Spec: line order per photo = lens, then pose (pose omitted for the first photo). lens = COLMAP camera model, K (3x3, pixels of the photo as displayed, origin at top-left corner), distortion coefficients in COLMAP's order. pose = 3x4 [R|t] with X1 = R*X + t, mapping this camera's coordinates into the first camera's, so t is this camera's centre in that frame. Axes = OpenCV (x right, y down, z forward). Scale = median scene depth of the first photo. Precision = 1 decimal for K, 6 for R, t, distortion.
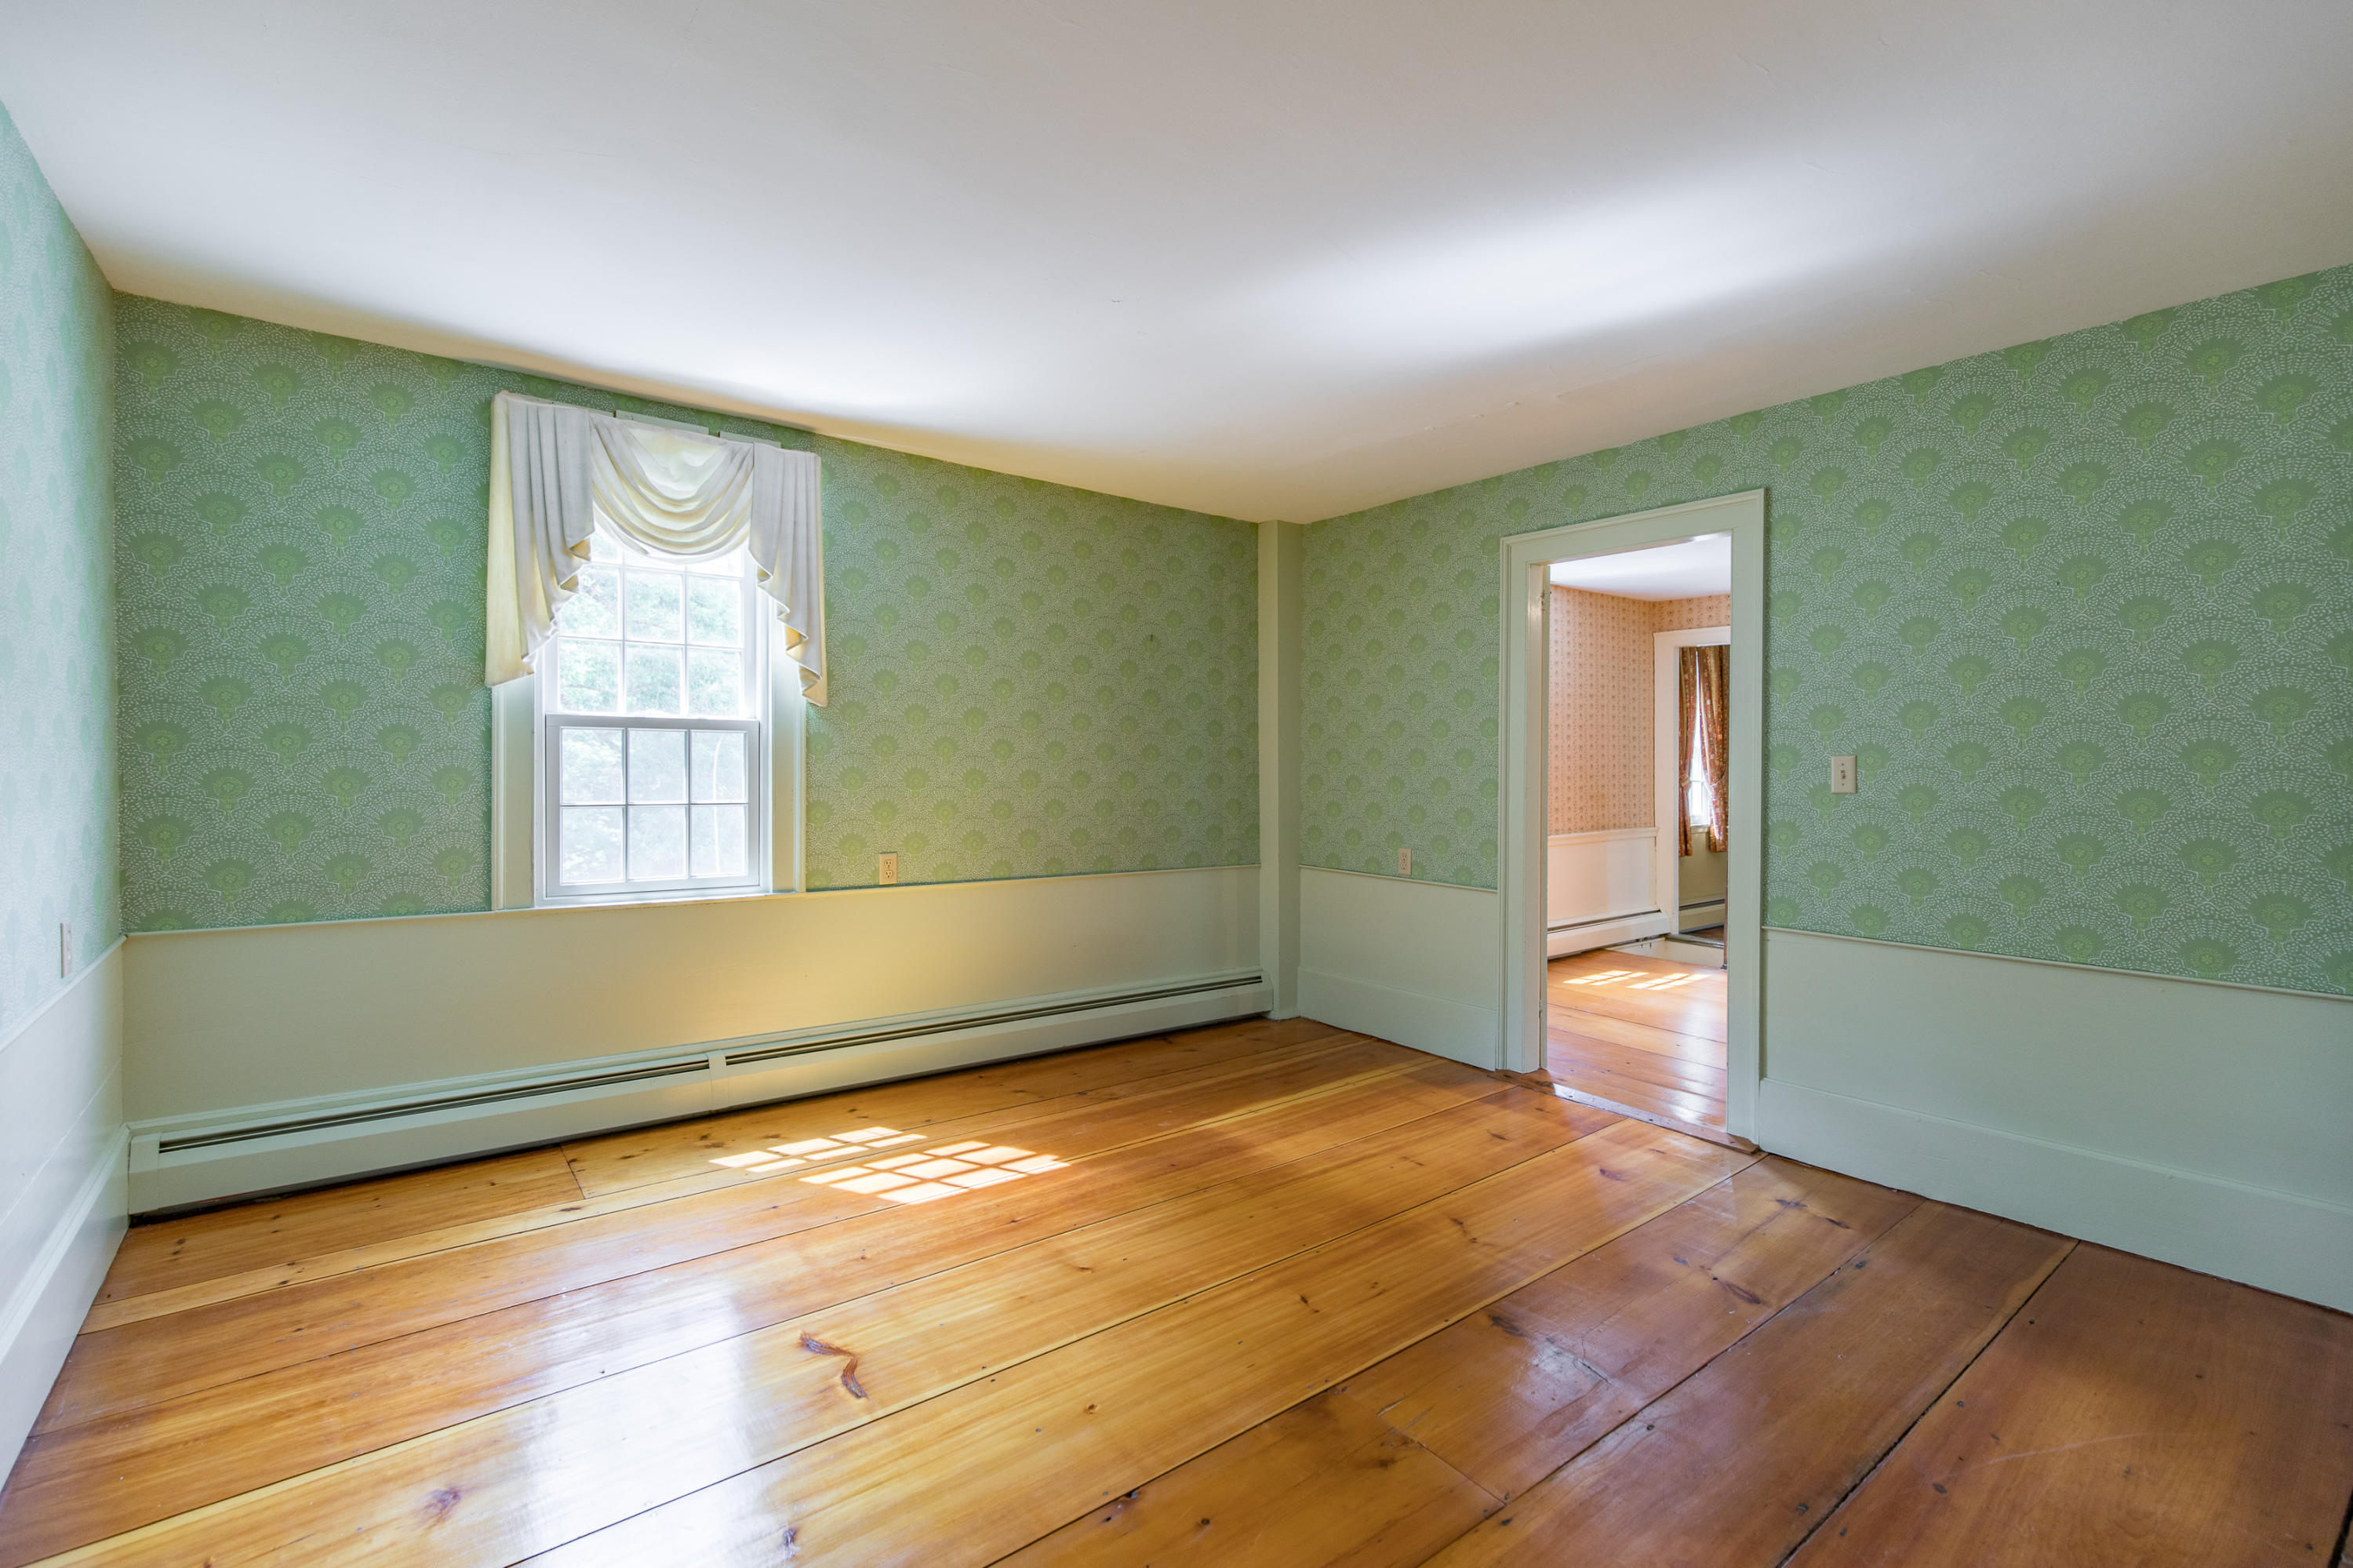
lens RADIAL K [[1062.4, 0, 1189.2], [0, 1062.4, 775.9], [0, 0, 1]] dist [0.001325, 0.000099]
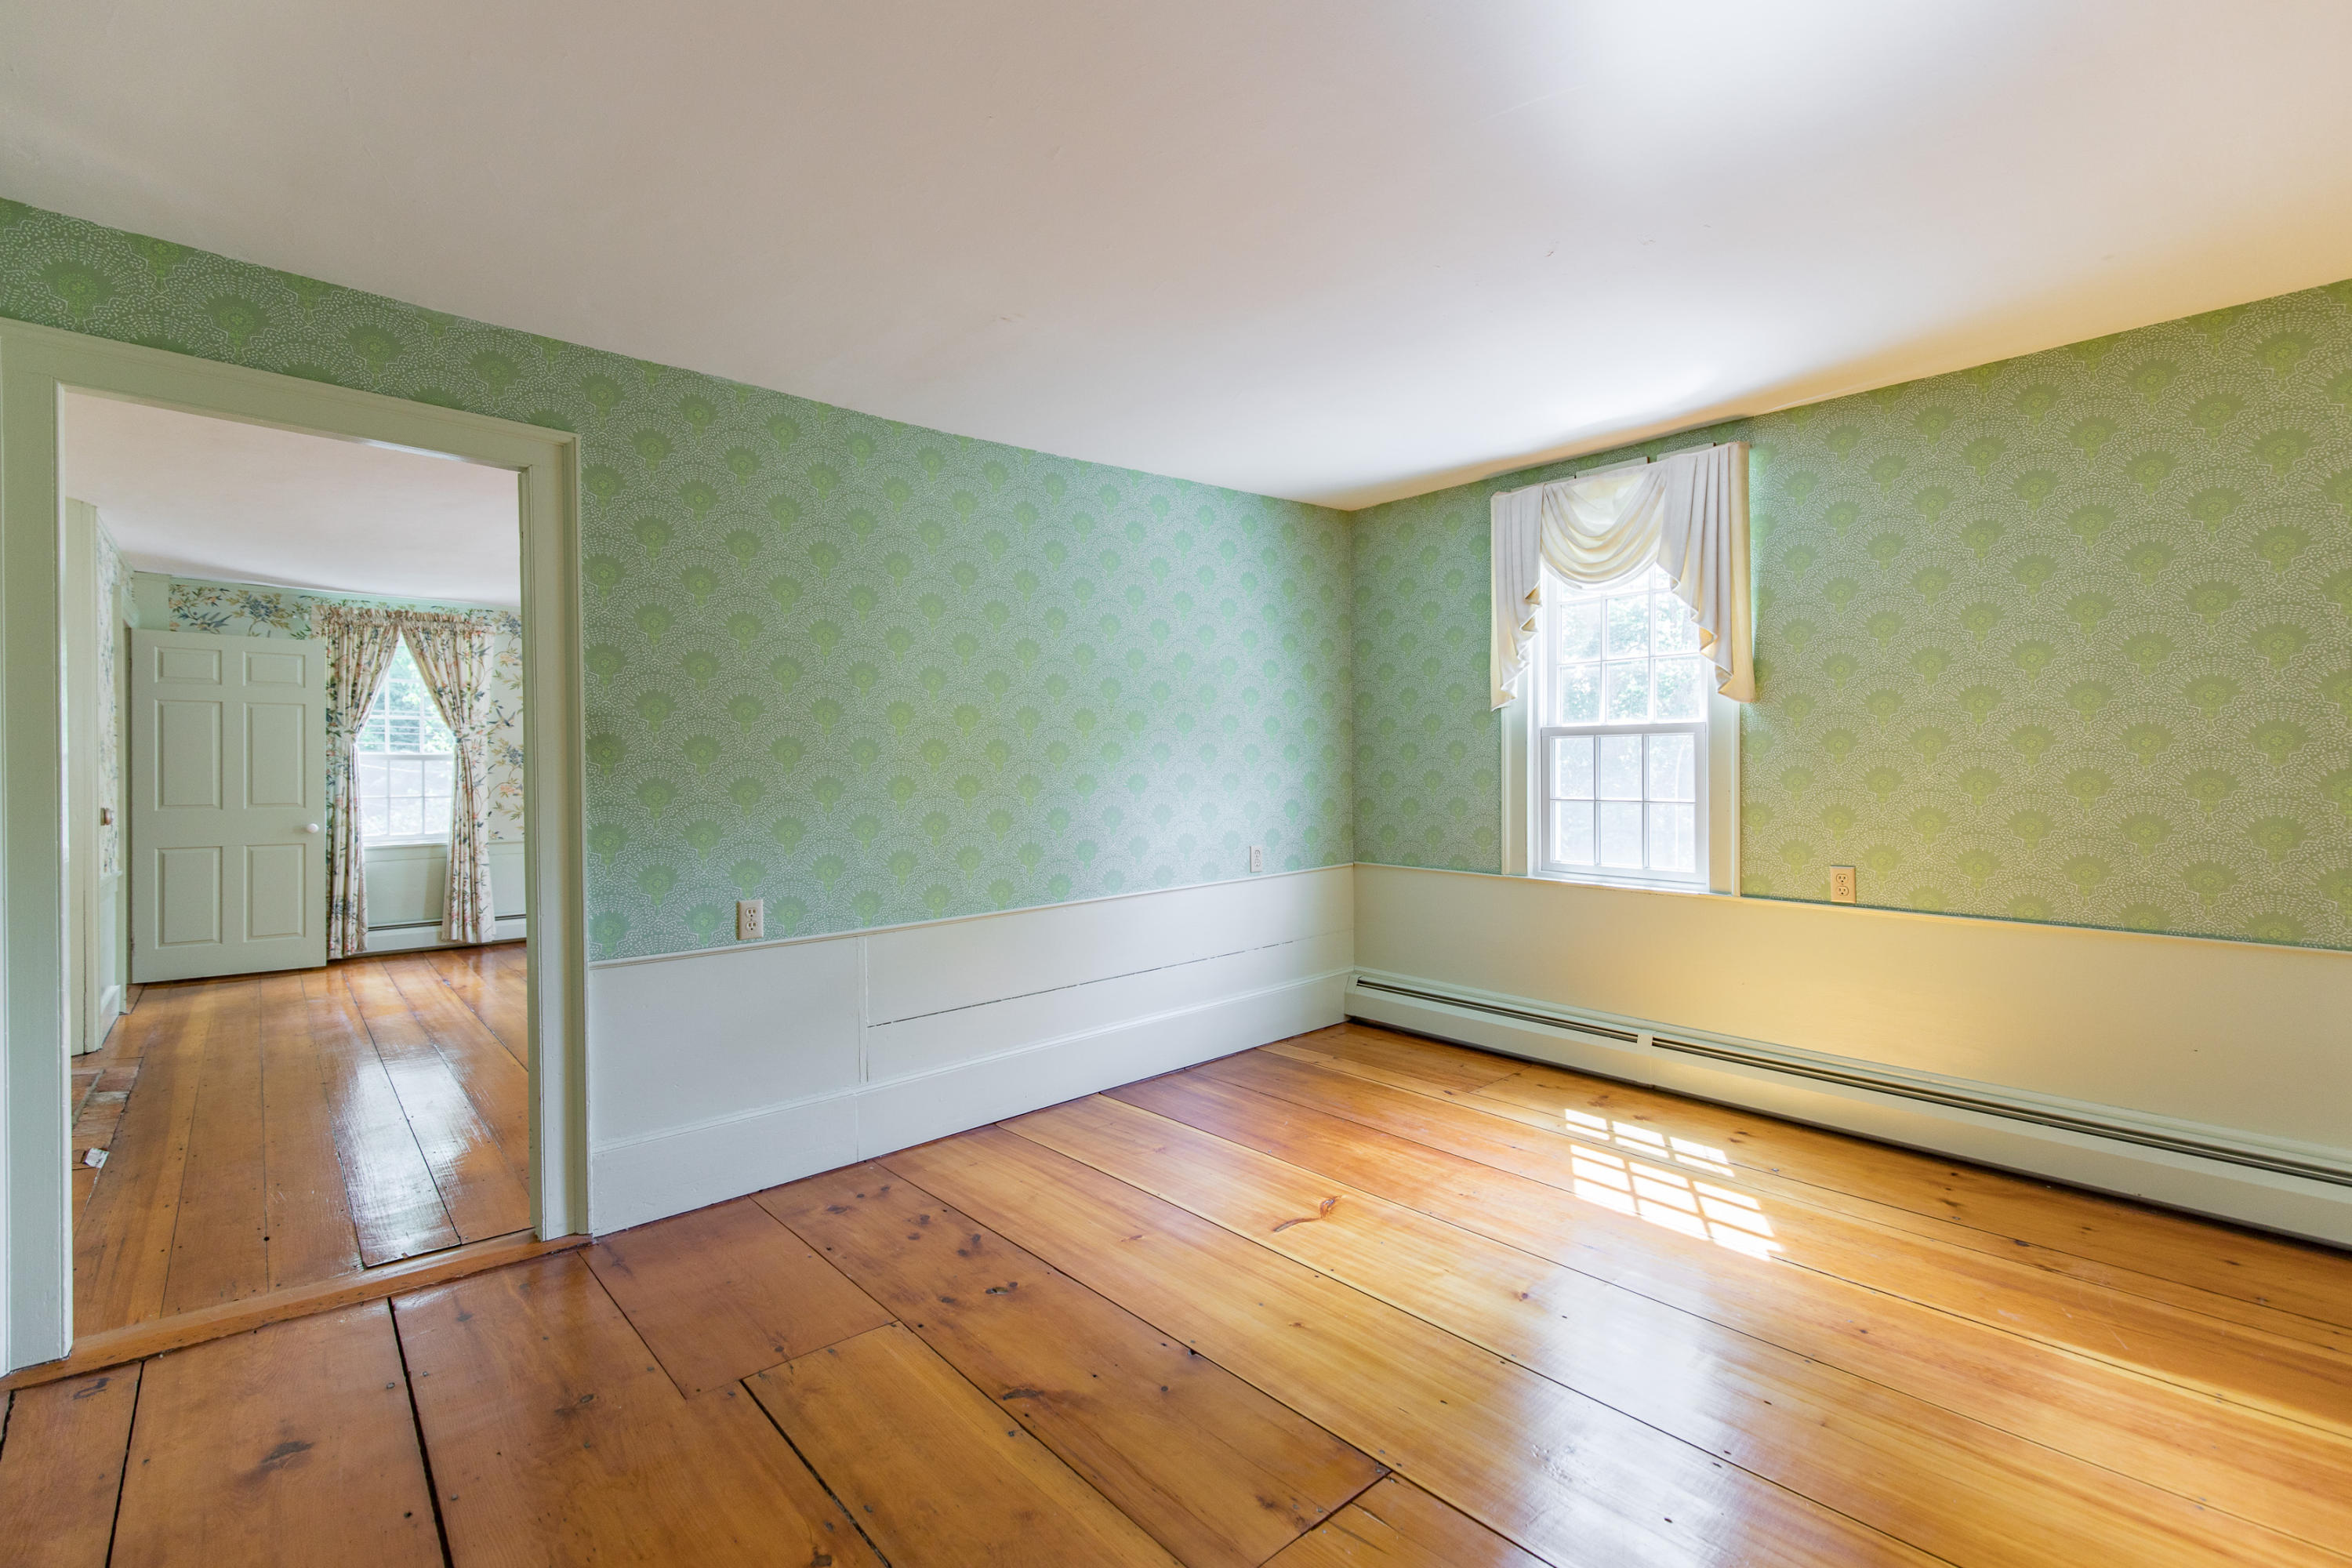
lens RADIAL K [[1061.9, 0, 1196.5], [0, 1061.9, 777.5], [0, 0, 1]] dist [0.001325, 0.000099]
pose [[0.053057, 0.001184, -0.998591, 0.631483], [-0.004629, 0.999989, 0.000940, 0.002851], [0.998581, 0.004573, 0.053062, 0.499516]]
